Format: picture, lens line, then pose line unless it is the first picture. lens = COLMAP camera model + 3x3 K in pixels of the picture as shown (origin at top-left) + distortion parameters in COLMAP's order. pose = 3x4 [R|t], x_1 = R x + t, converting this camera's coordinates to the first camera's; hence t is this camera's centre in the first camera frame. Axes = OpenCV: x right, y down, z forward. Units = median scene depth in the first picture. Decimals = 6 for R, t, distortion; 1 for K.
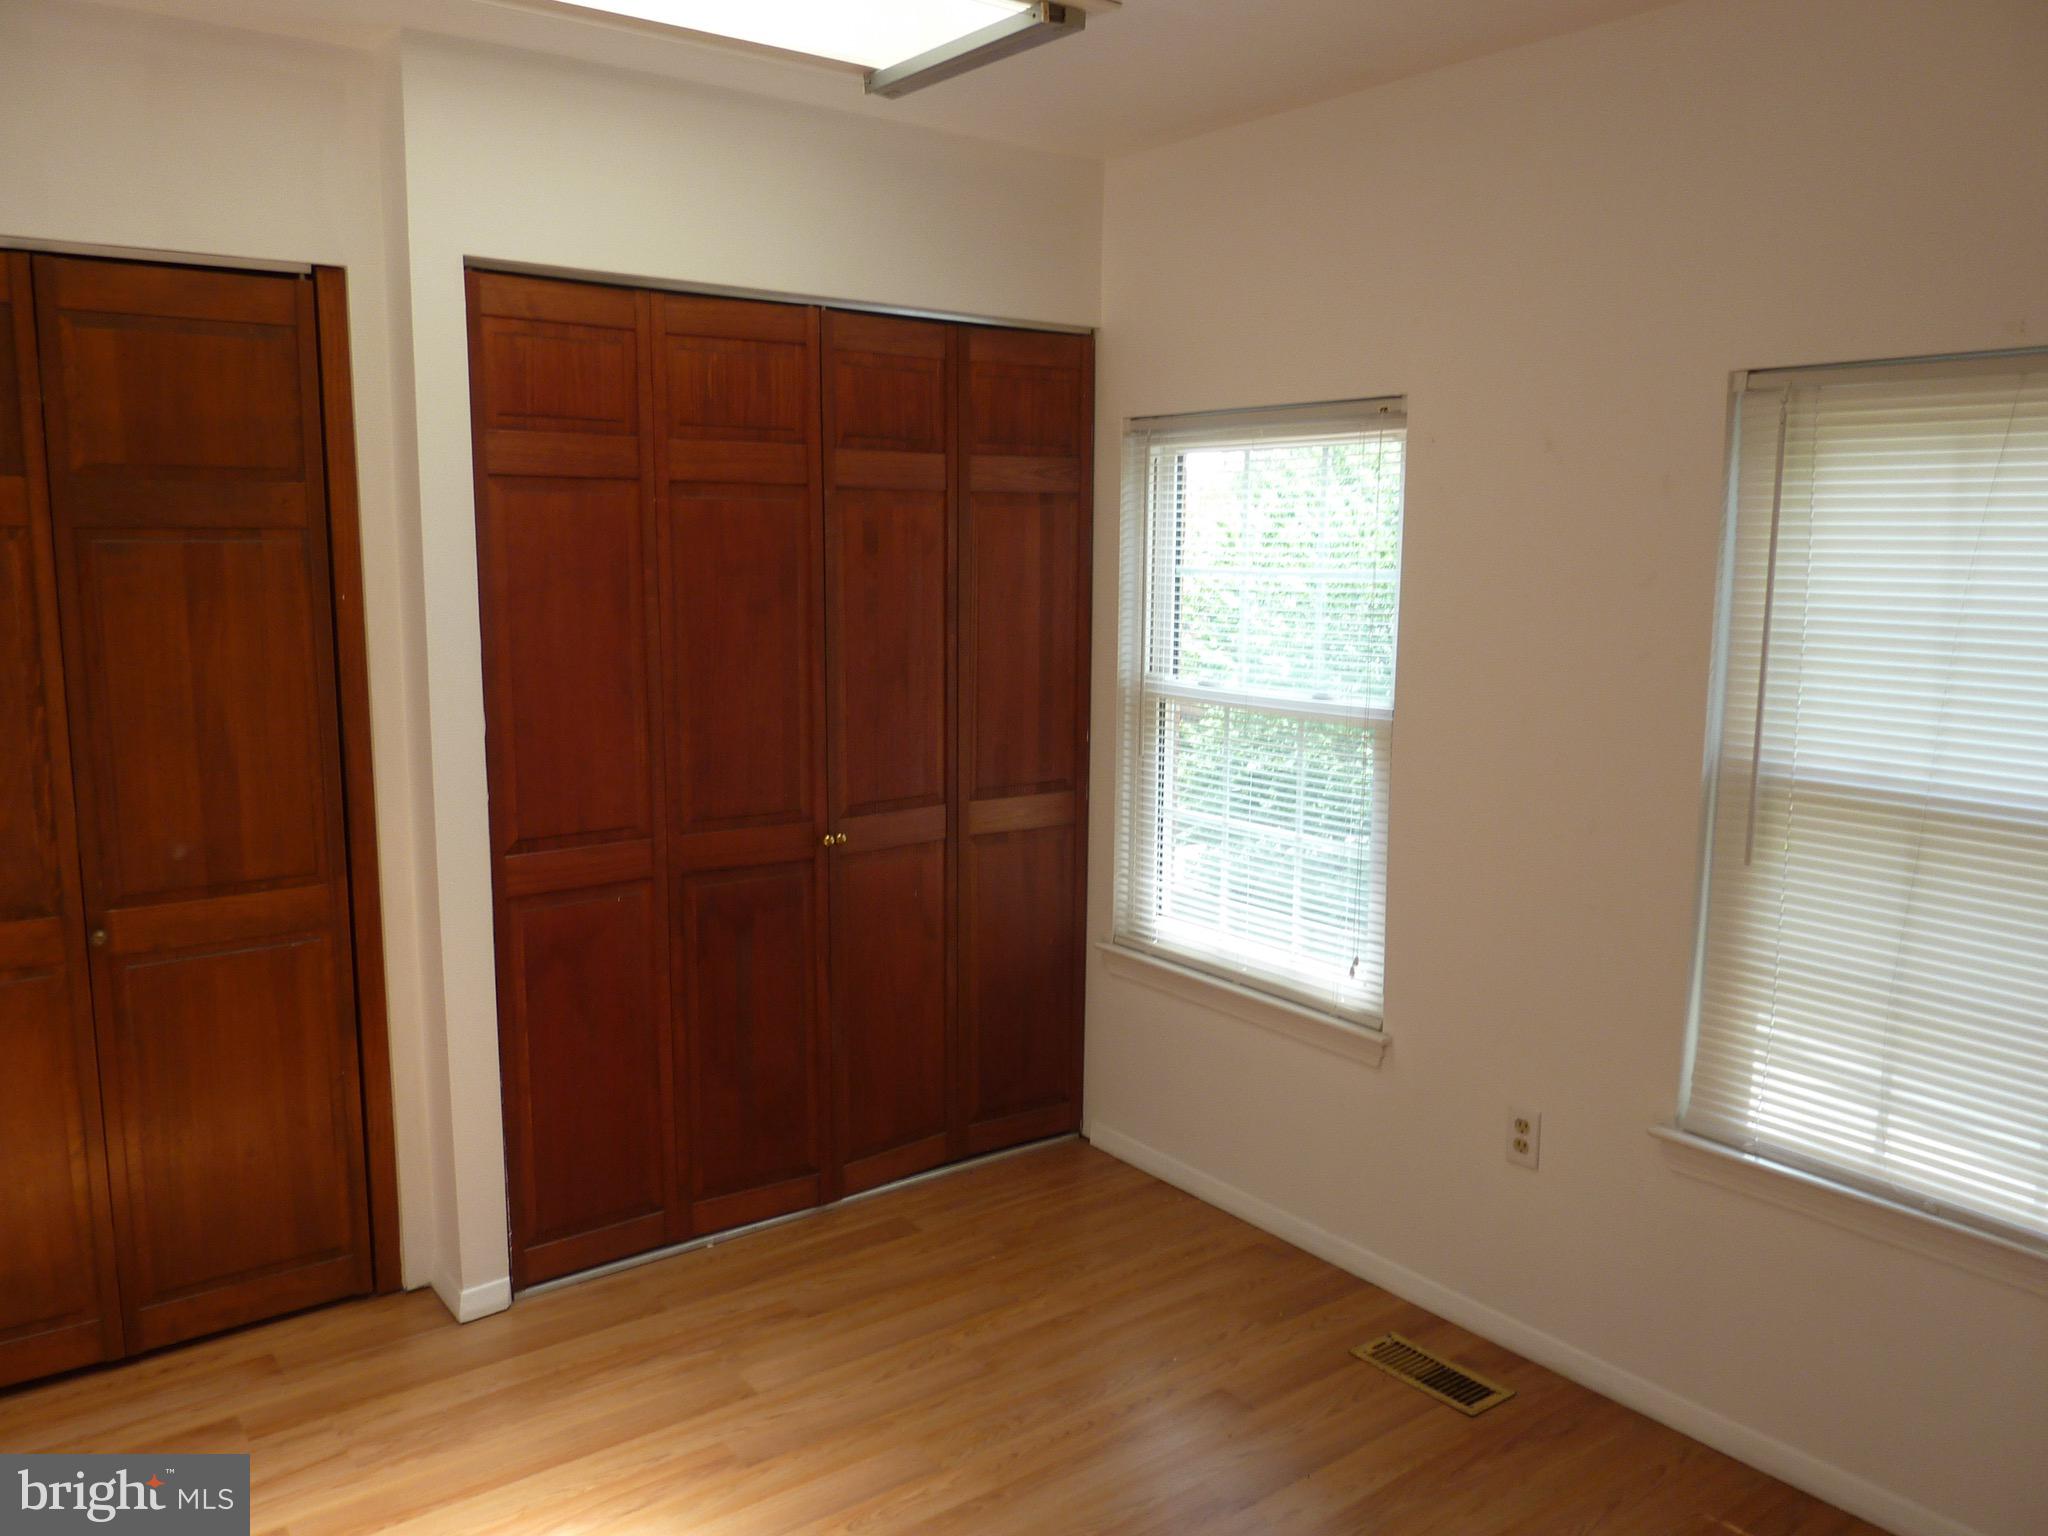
lens RADIAL K [[1531.9, 0, 1024.0], [0, 1531.9, 768.0], [0, 0, 1]] dist [-0.014588, -0.032552]
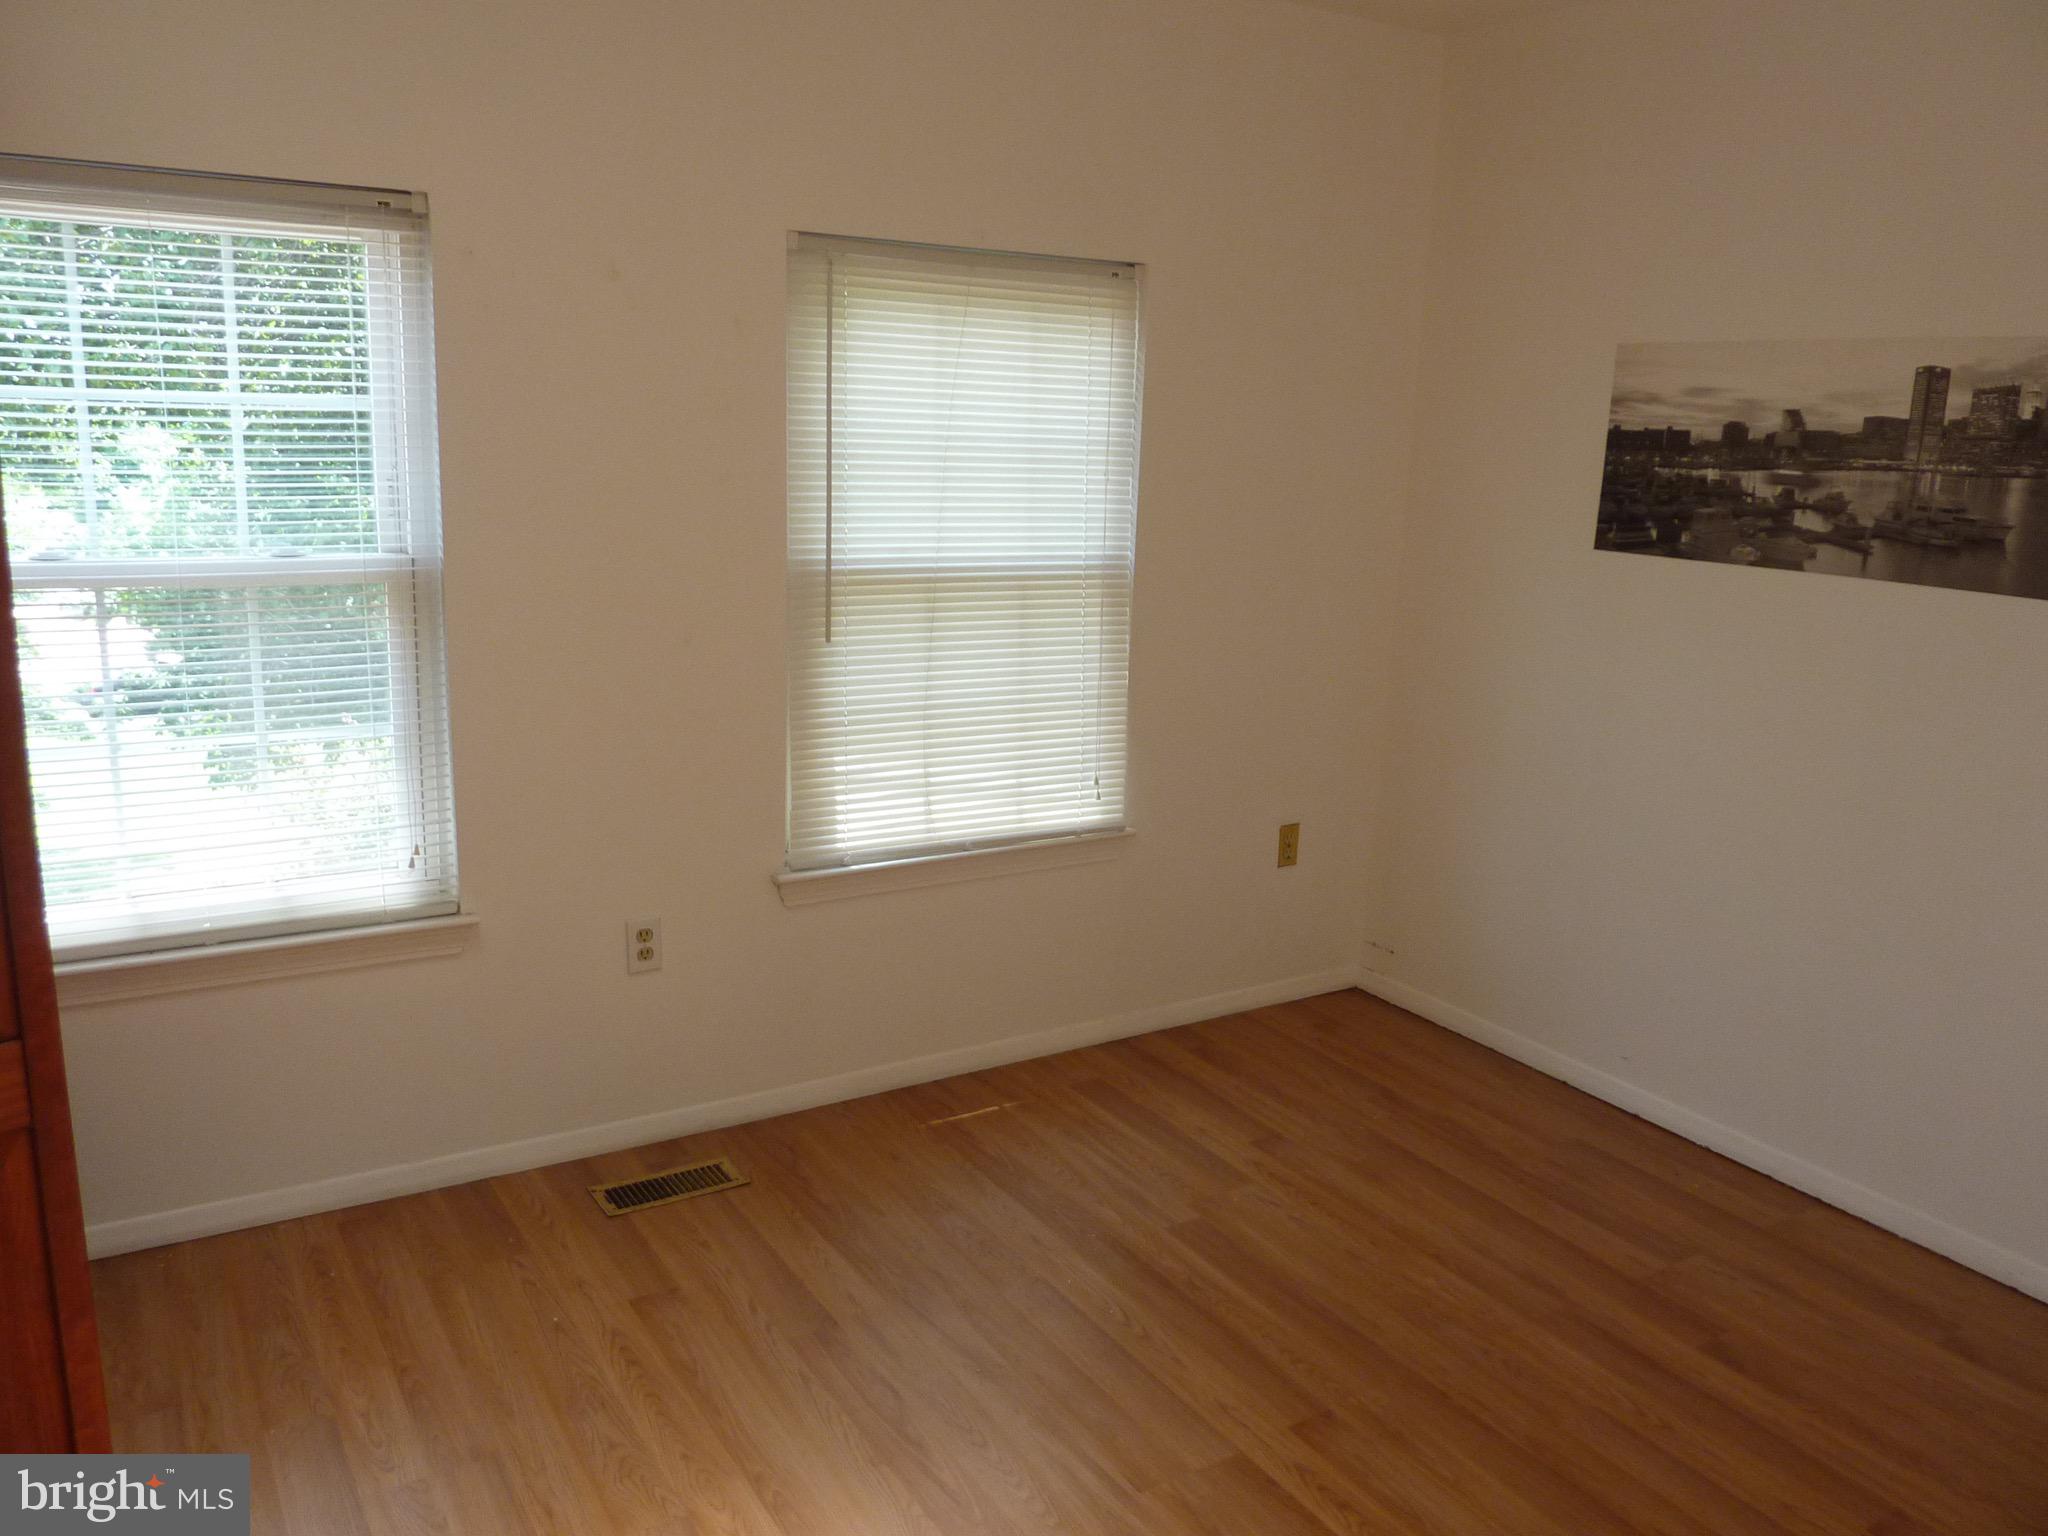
lens RADIAL K [[1531.9, 0, 1024.0], [0, 1531.9, 768.0], [0, 0, 1]] dist [-0.014588, -0.032552]
pose [[0.099683, -0.228413, 0.968448, -0.740316], [0.107927, 0.970035, 0.217678, -0.091470], [-0.989149, 0.082823, 0.121348, 0.690173]]
